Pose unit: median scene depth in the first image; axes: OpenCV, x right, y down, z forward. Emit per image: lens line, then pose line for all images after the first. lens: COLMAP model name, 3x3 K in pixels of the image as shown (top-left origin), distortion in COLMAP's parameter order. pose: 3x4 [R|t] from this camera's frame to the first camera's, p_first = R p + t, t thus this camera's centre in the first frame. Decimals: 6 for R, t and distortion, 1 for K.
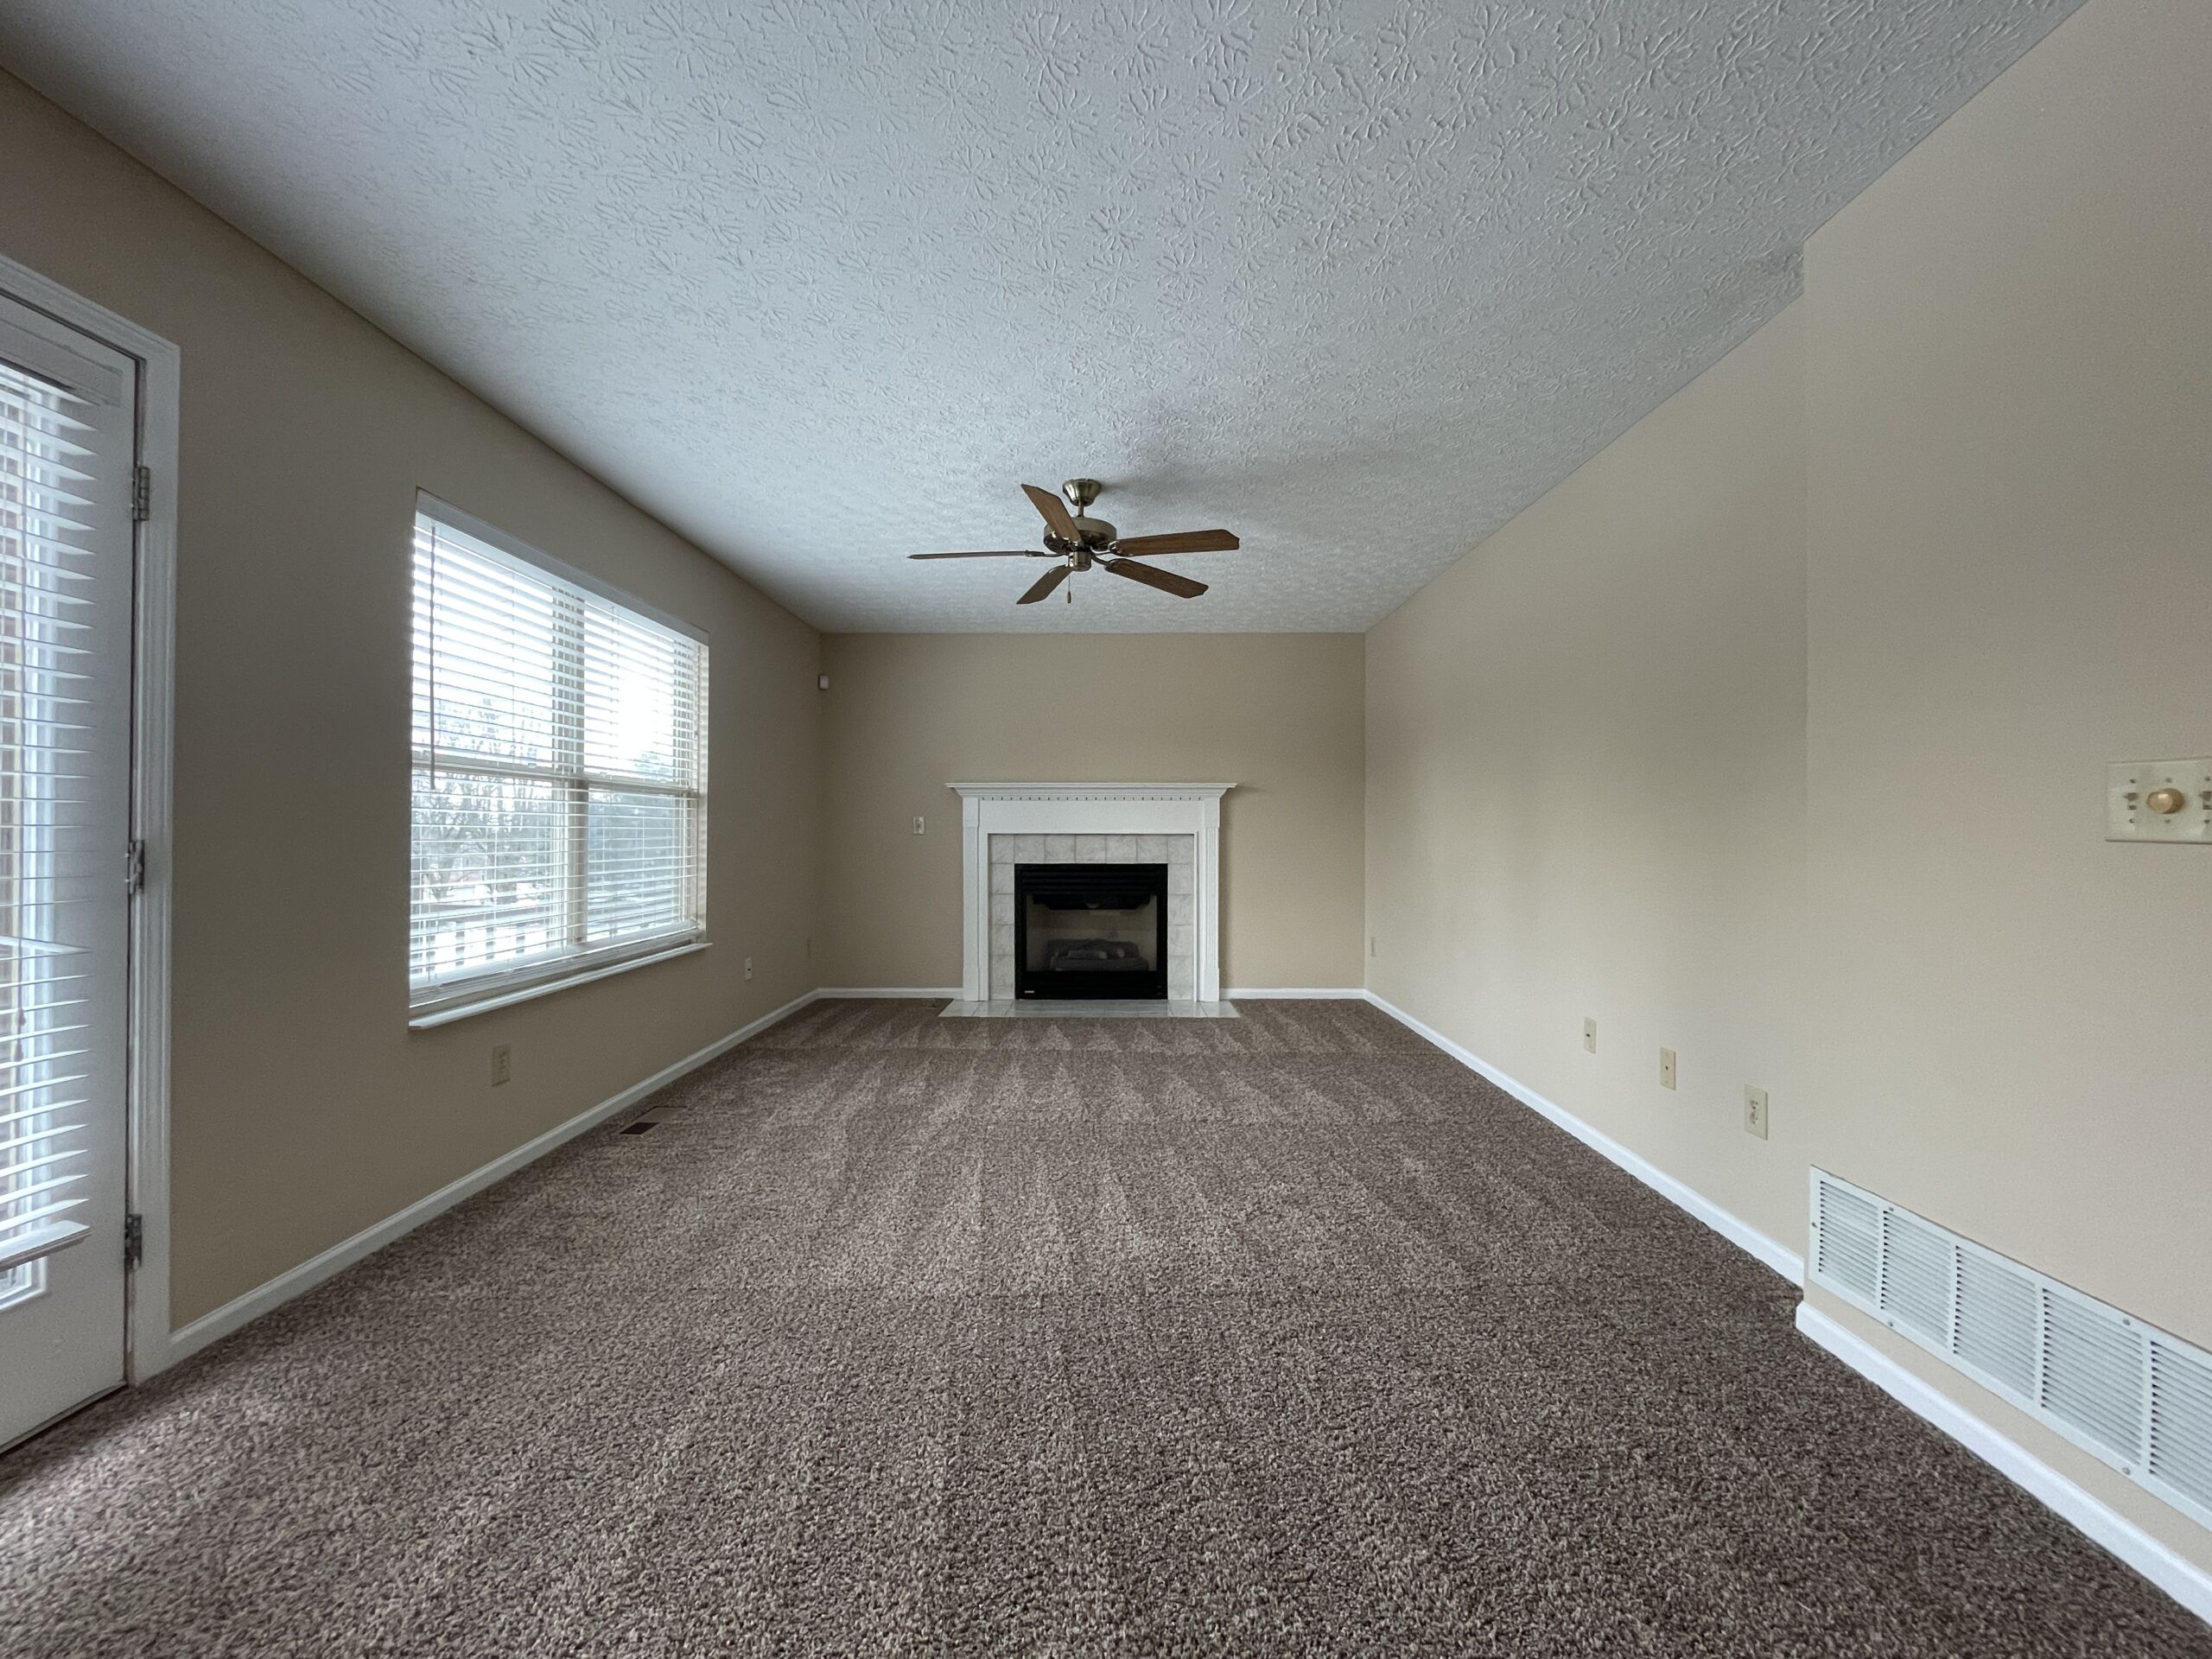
lens RADIAL K [[892.2, 0, 1105.1], [0, 892.2, 827.8], [0, 0, 1]] dist [-0.001288, 0.000032]
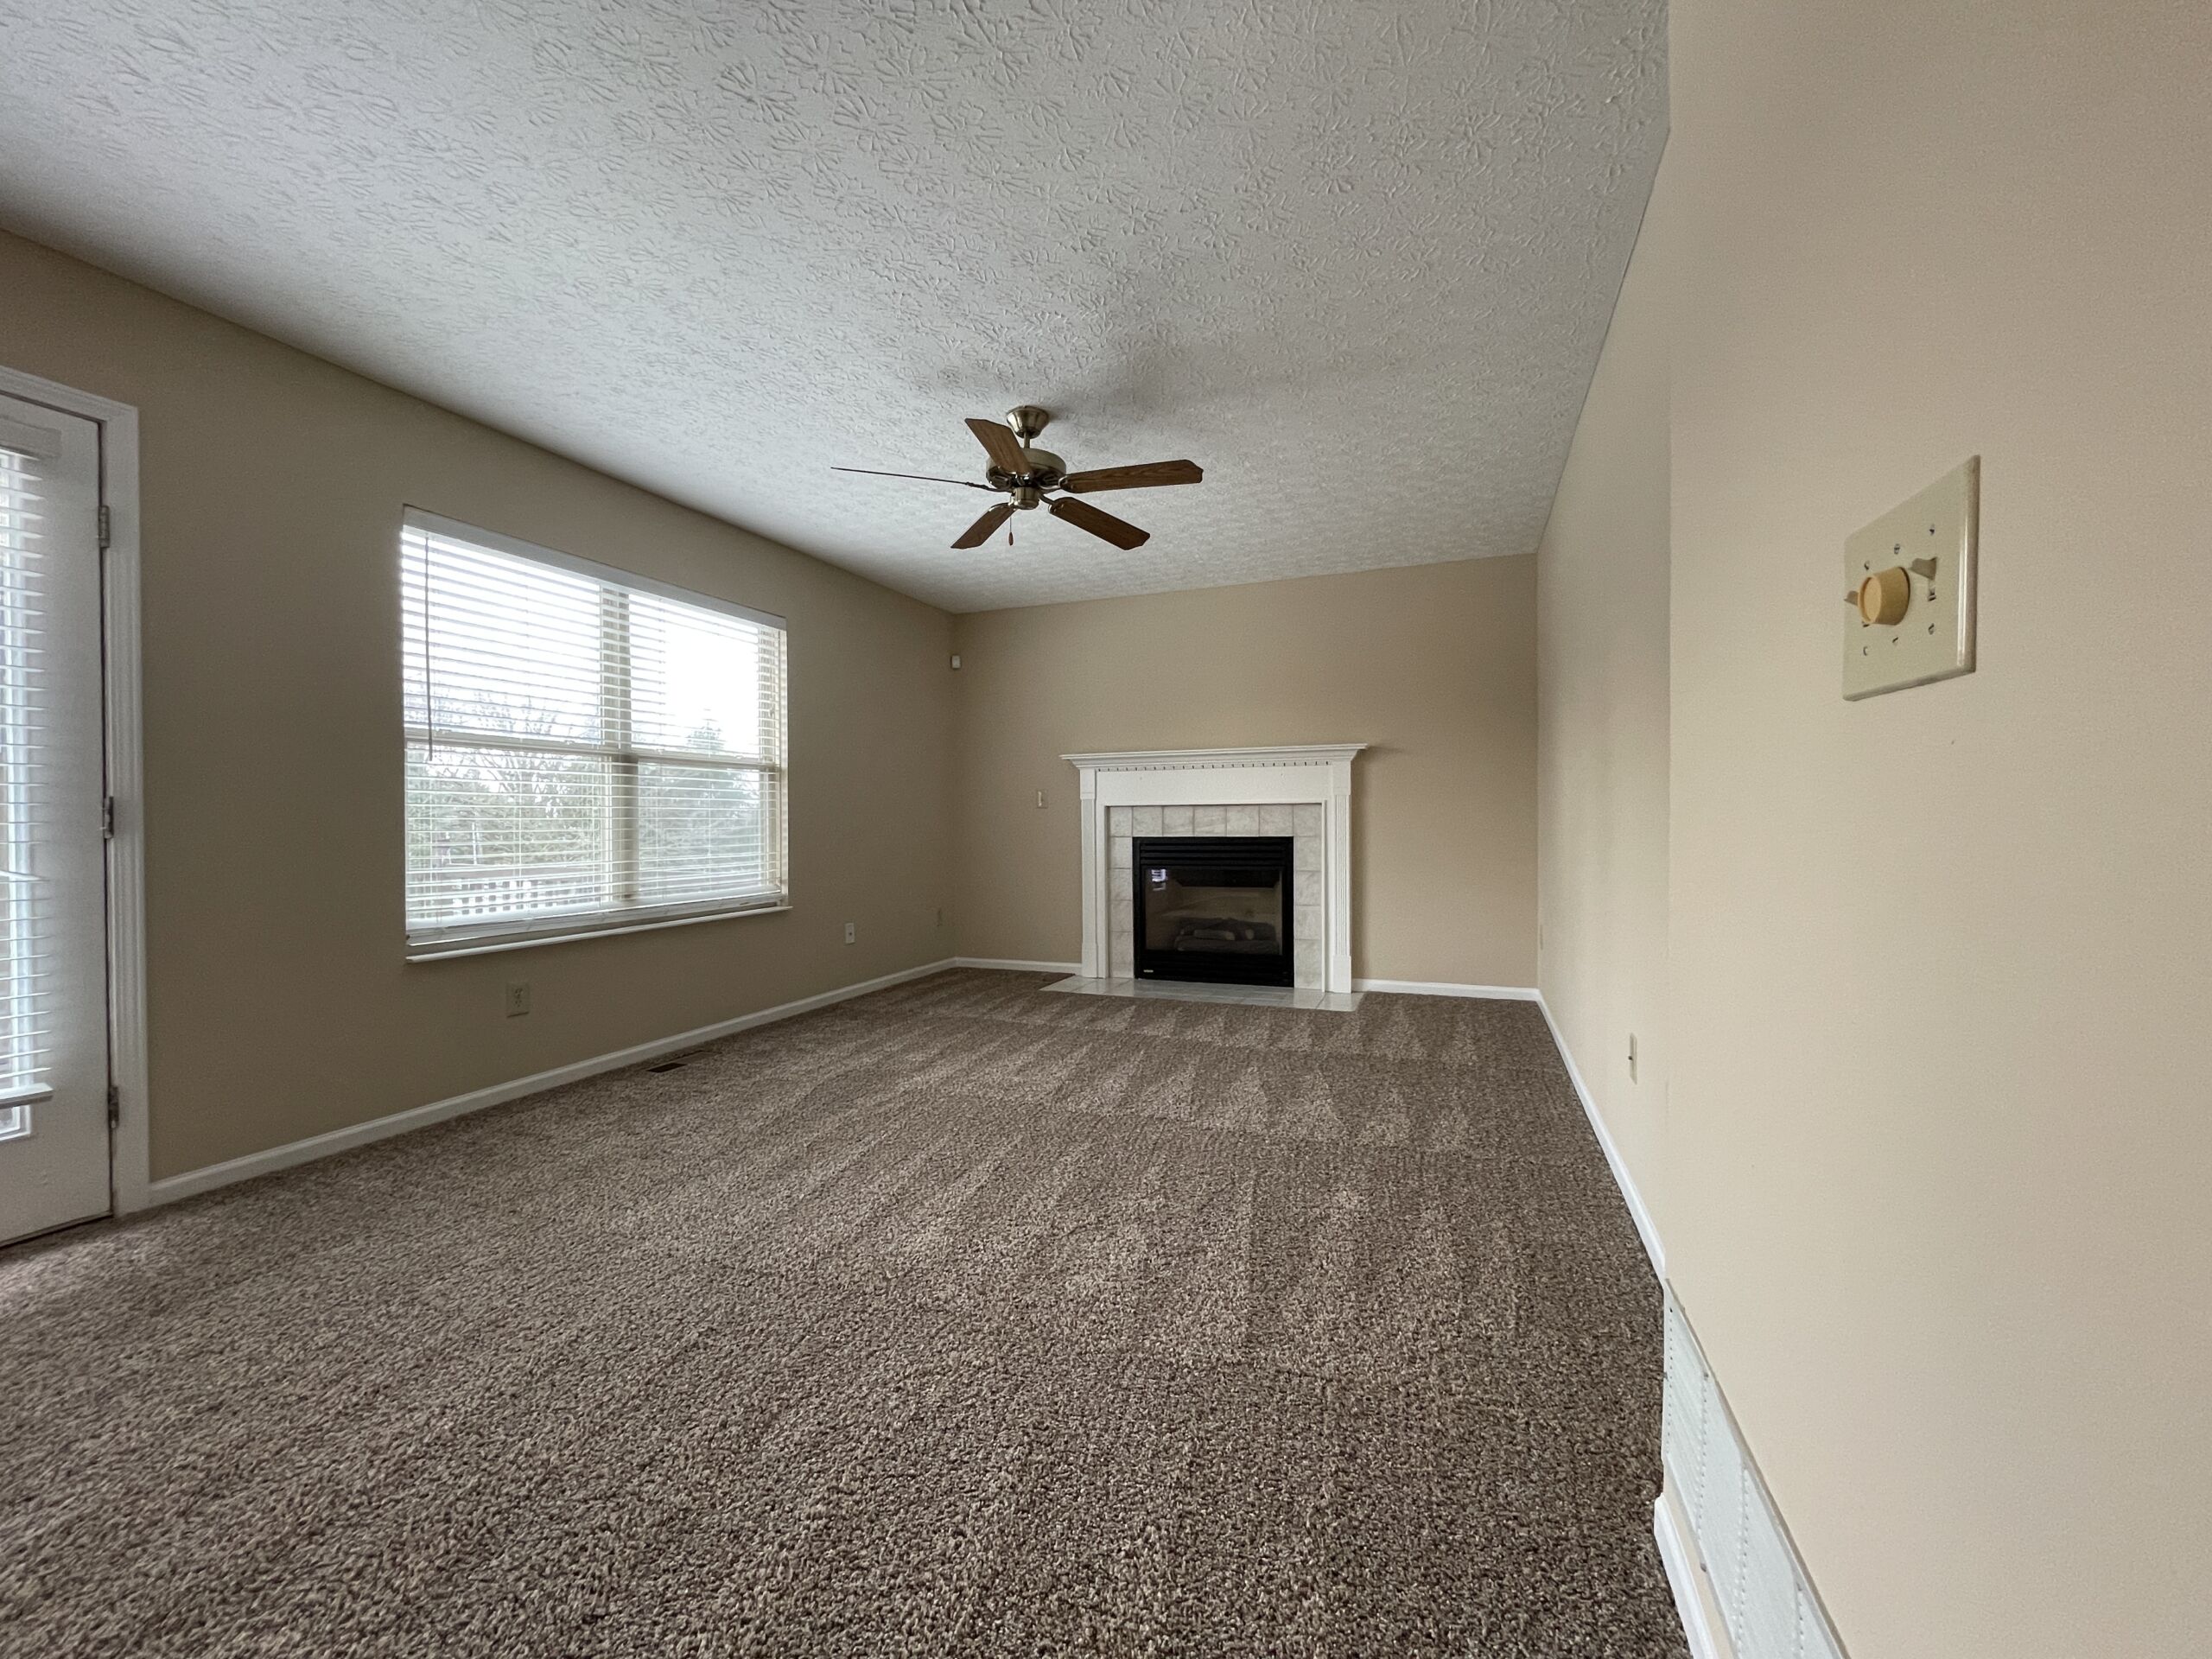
lens RADIAL K [[892.2, 0, 1102.9], [0, 892.2, 827.2], [0, 0, 1]] dist [-0.001288, 0.000032]
pose [[0.932307, -0.006203, -0.361614, 0.376870], [0.011369, 0.999861, 0.012161, 0.030622], [0.361489, -0.015449, 0.932249, 0.165288]]
